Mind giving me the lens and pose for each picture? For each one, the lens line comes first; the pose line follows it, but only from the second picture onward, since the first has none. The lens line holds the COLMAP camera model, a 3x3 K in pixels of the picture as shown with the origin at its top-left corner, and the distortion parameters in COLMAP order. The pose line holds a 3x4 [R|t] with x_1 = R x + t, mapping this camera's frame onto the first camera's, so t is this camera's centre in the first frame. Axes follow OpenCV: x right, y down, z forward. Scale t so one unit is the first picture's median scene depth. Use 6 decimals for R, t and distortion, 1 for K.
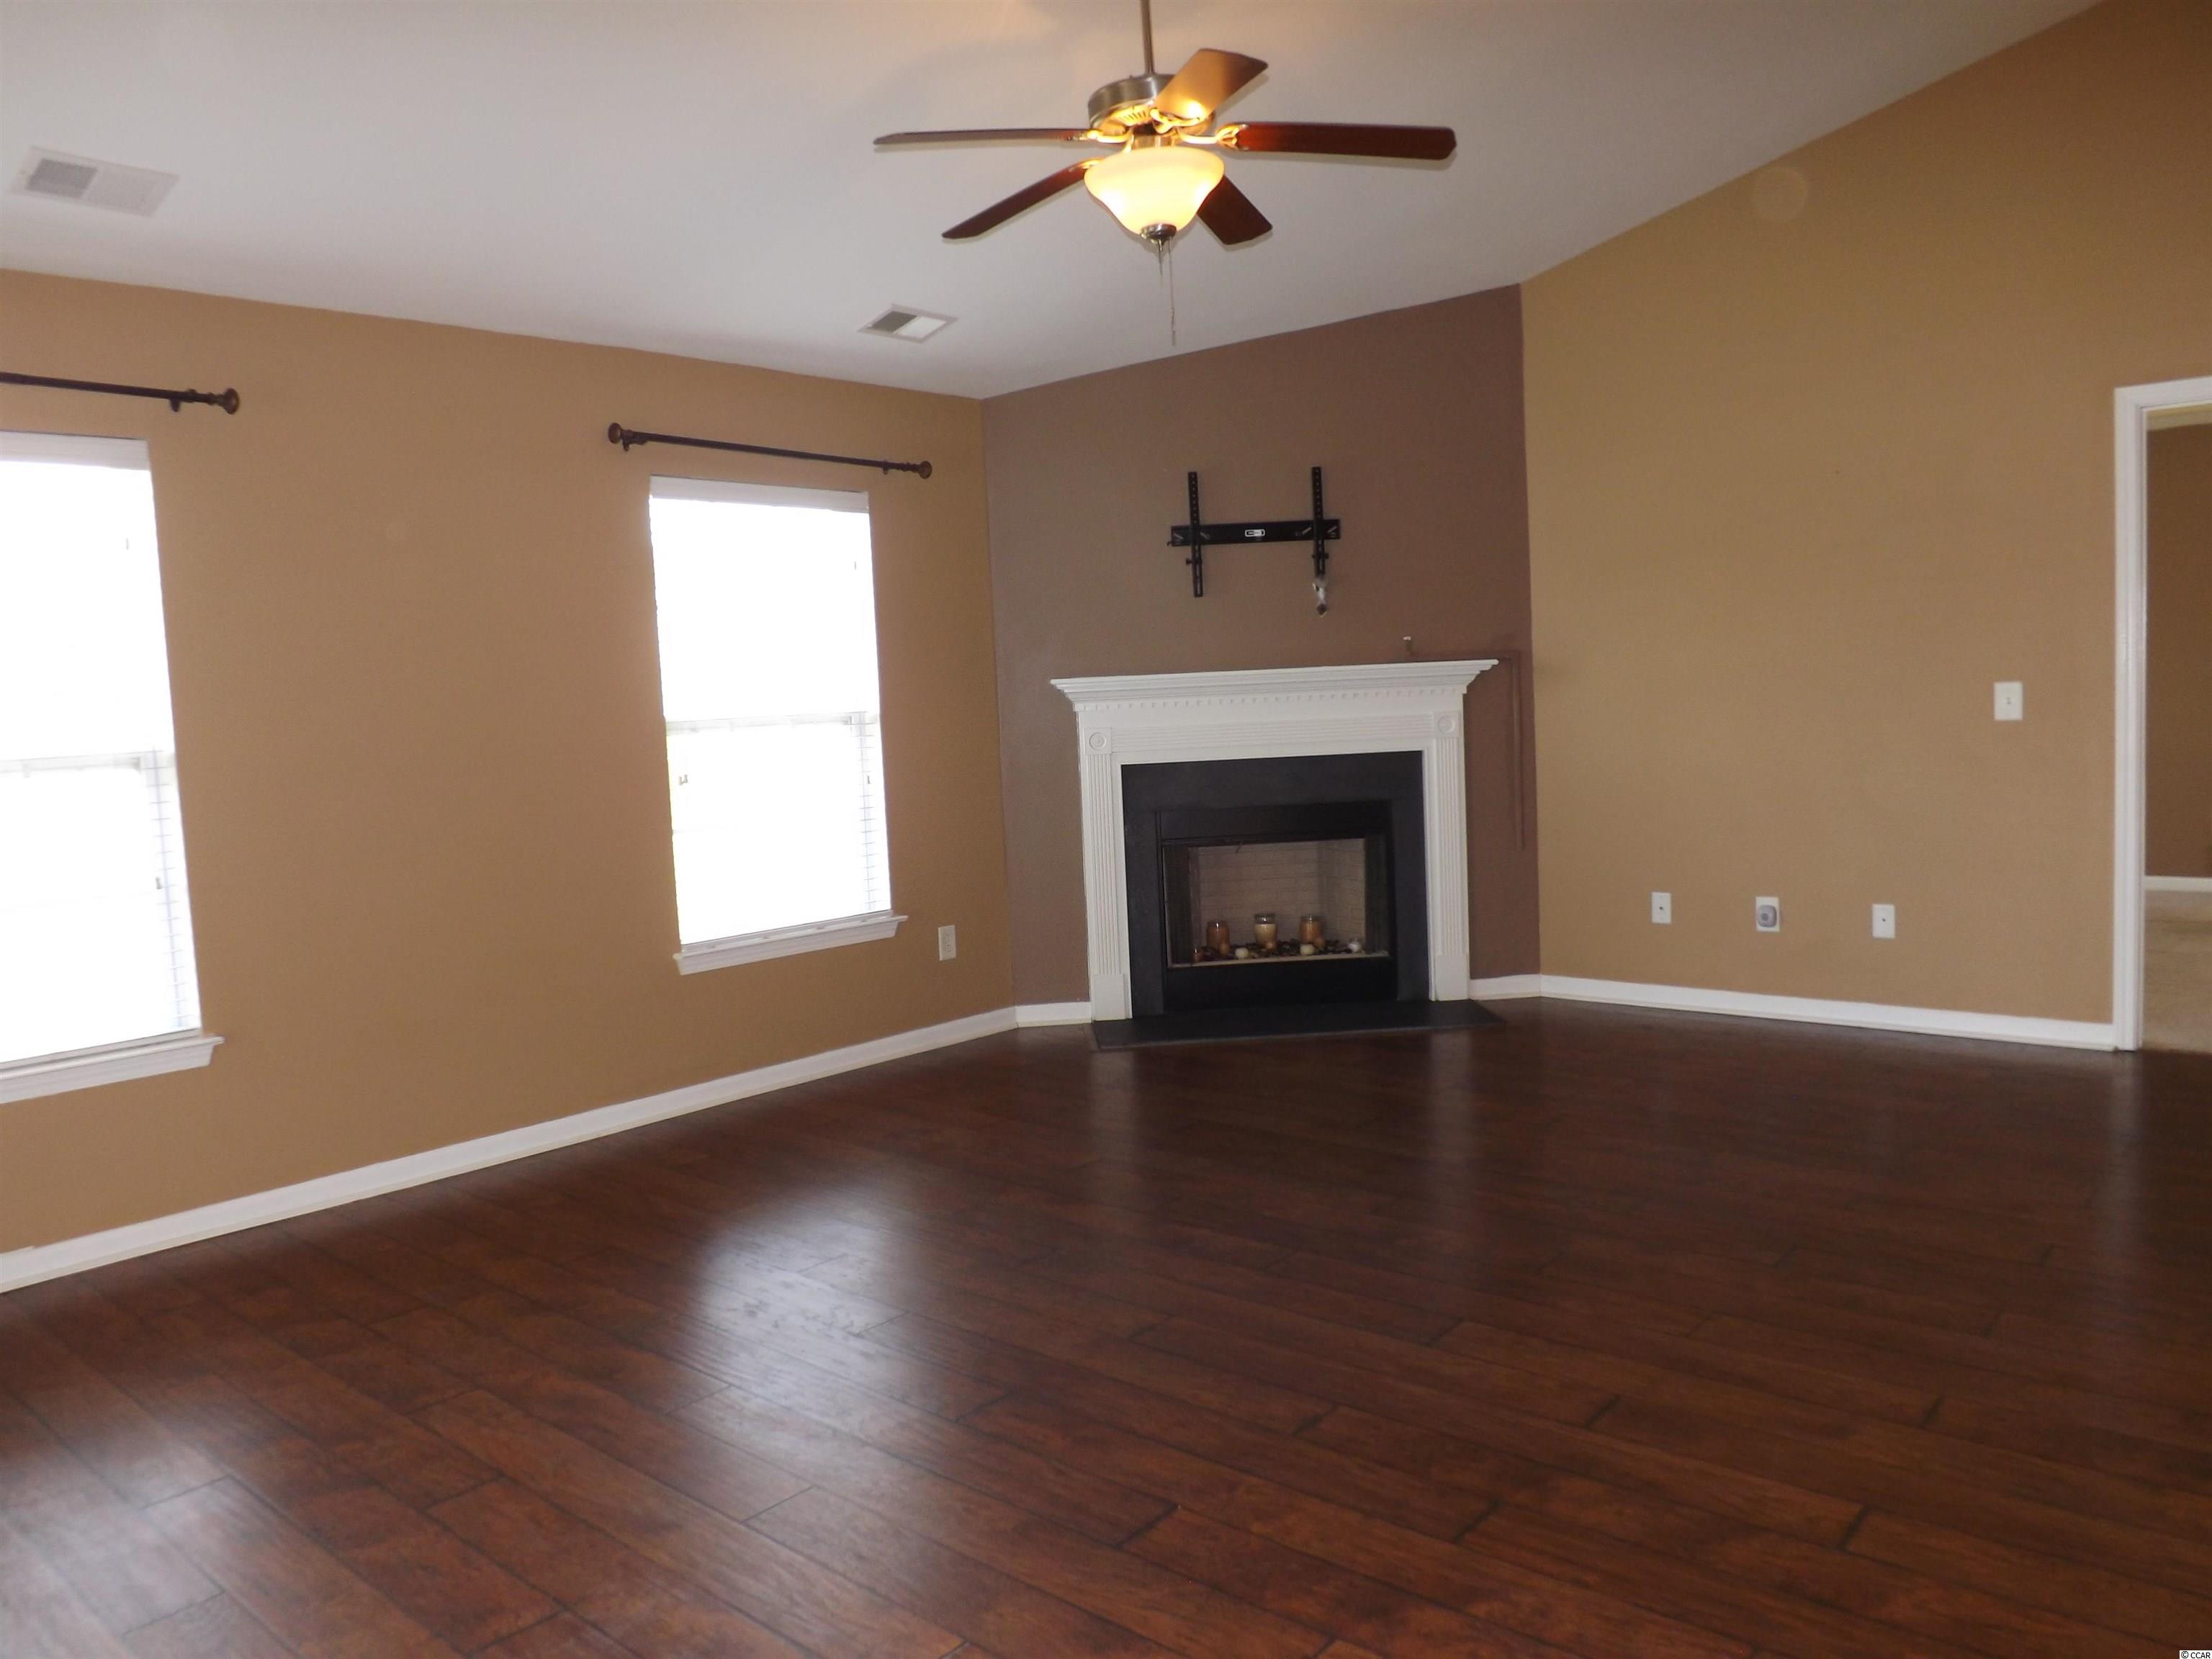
lens RADIAL K [[1590.8, 0, 1102.3], [0, 1590.8, 825.4], [0, 0, 1]] dist [-0.064937, 0.025984]
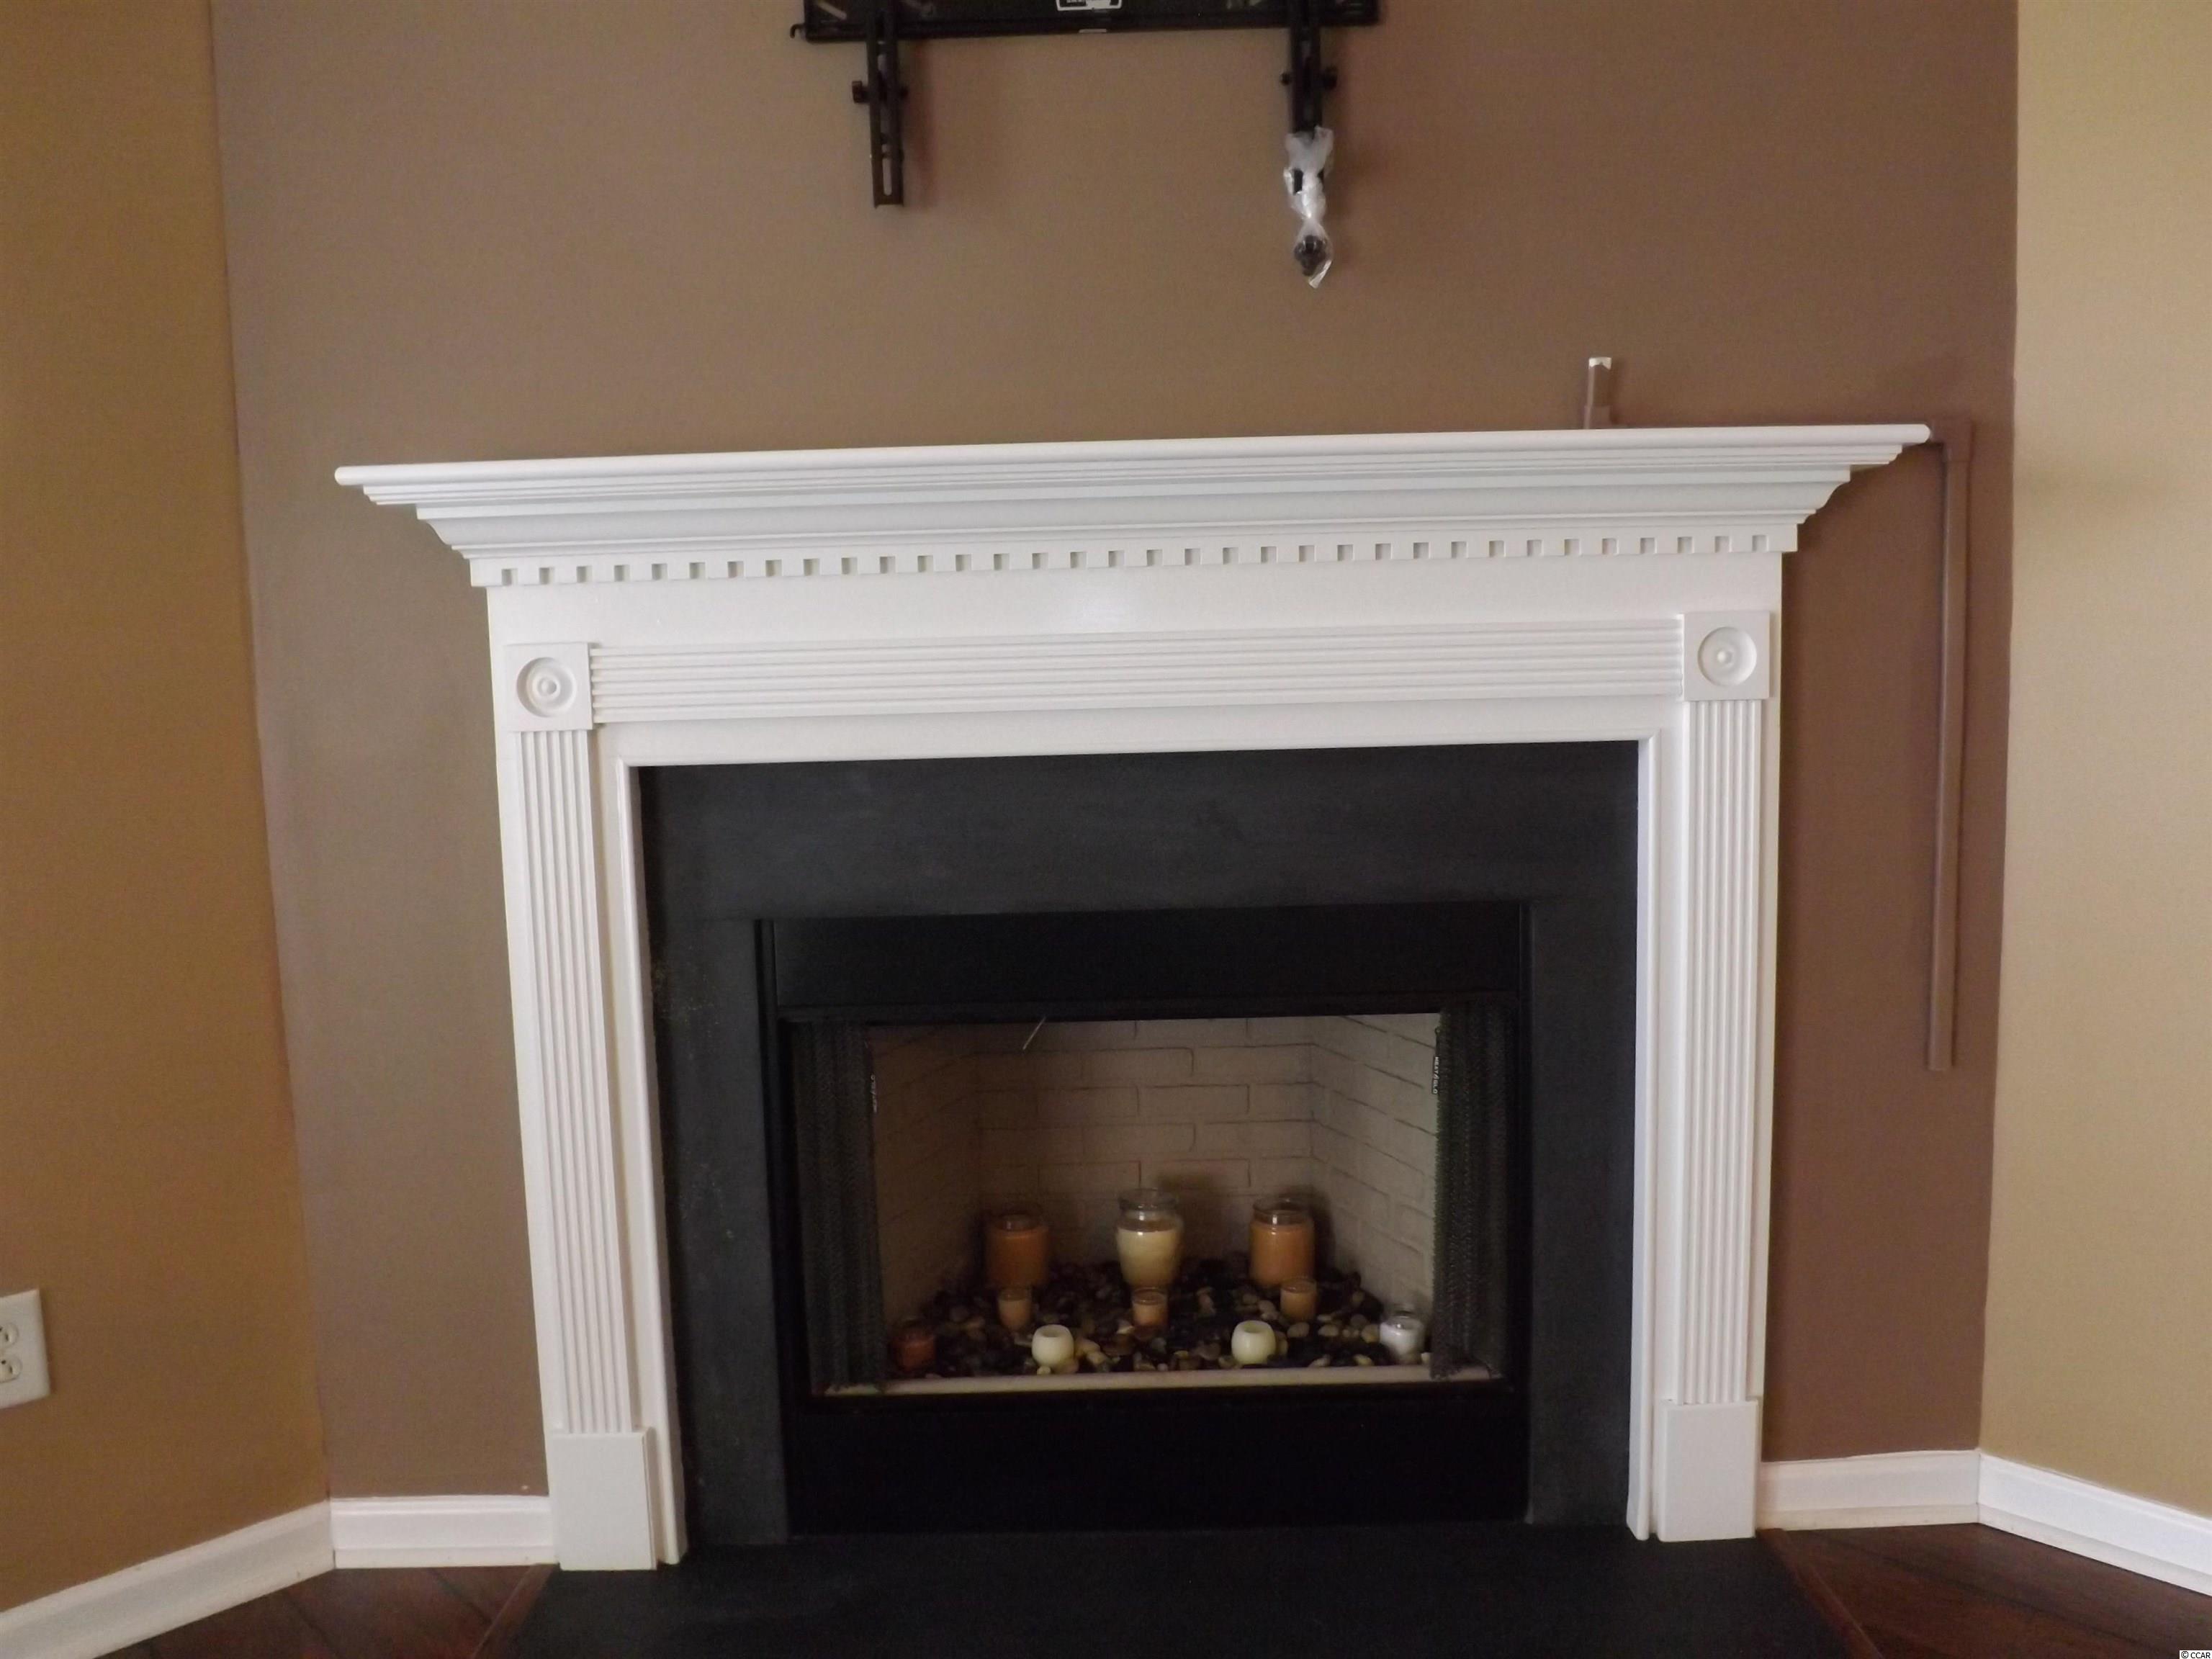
lens RADIAL K [[1590.8, 0, 1102.3], [0, 1590.8, 825.4], [0, 0, 1]] dist [-0.064937, 0.025984]
pose [[0.997780, 0.024431, -0.061953, 0.118602], [-0.023715, 0.999643, 0.012269, -0.032144], [0.062231, -0.010773, 0.998004, 0.692818]]
